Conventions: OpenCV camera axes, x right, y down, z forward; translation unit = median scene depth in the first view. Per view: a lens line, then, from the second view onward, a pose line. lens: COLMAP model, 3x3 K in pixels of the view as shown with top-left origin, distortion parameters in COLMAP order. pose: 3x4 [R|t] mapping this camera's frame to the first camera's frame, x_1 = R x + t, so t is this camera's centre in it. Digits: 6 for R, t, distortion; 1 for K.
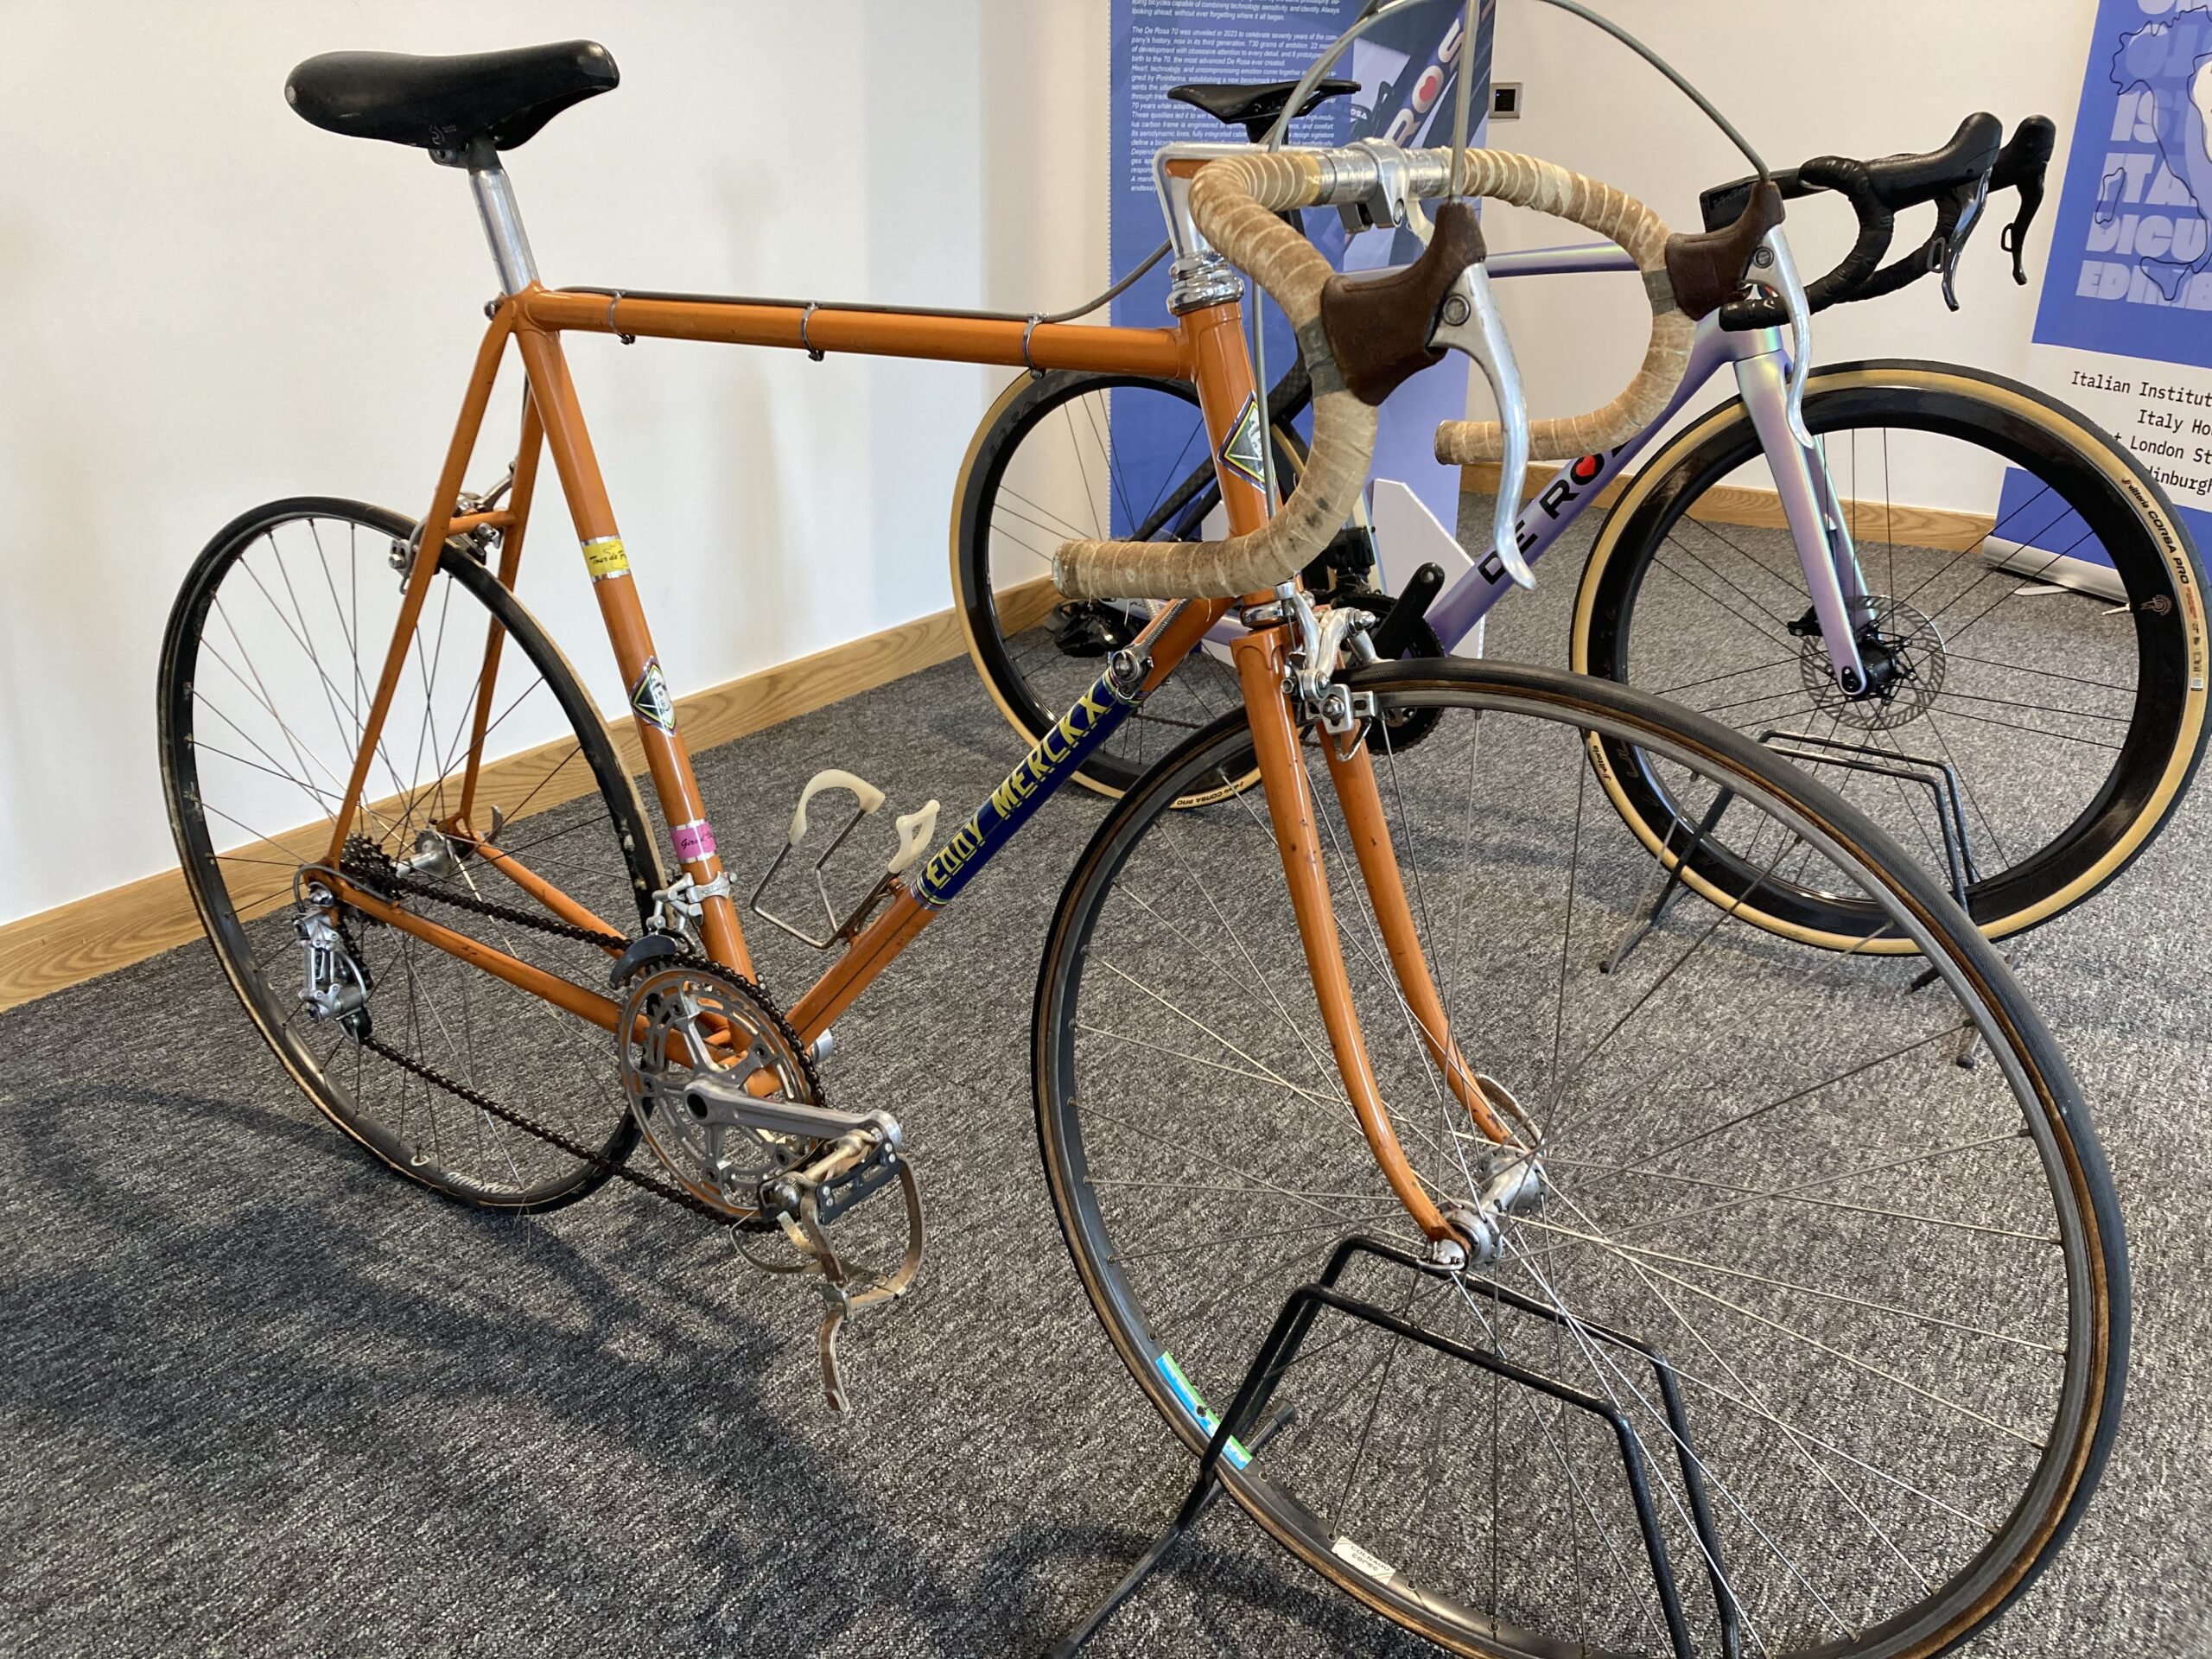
lens RADIAL K [[1831.1, 0, 1106.0], [0, 1831.1, 829.5], [0, 0, 1]] dist [0.000991, -0.004003]
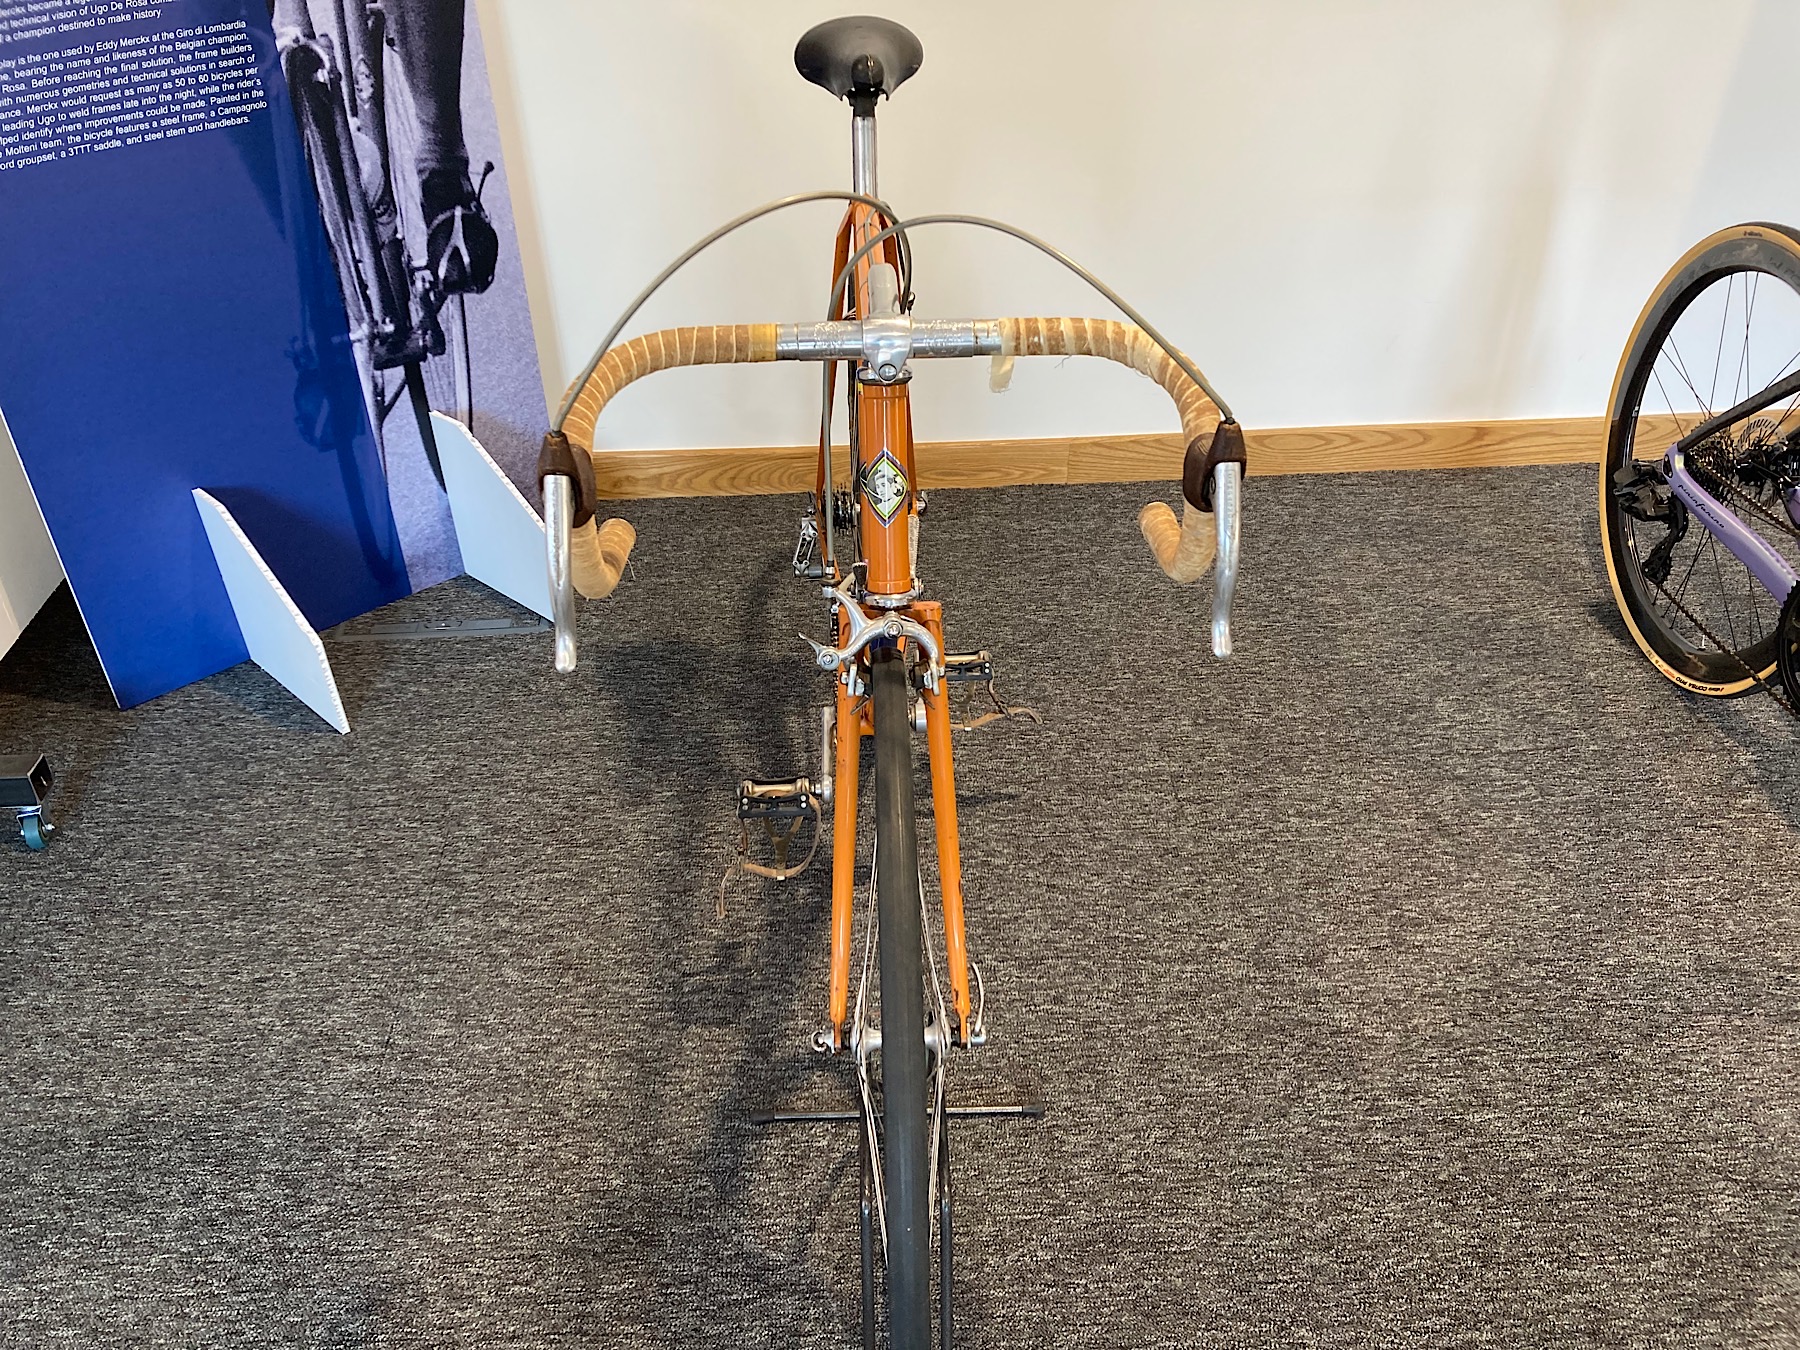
lens RADIAL K [[1469.3, 0, 900.0], [0, 1469.3, 675.0], [0, 0, 1]] dist [0.079814, -0.157410]
pose [[0.586281, 0.437325, -0.681925, 0.590690], [-0.276909, 0.899251, 0.338628, -0.297122], [0.761312, -0.009700, 0.648313, 0.173529]]
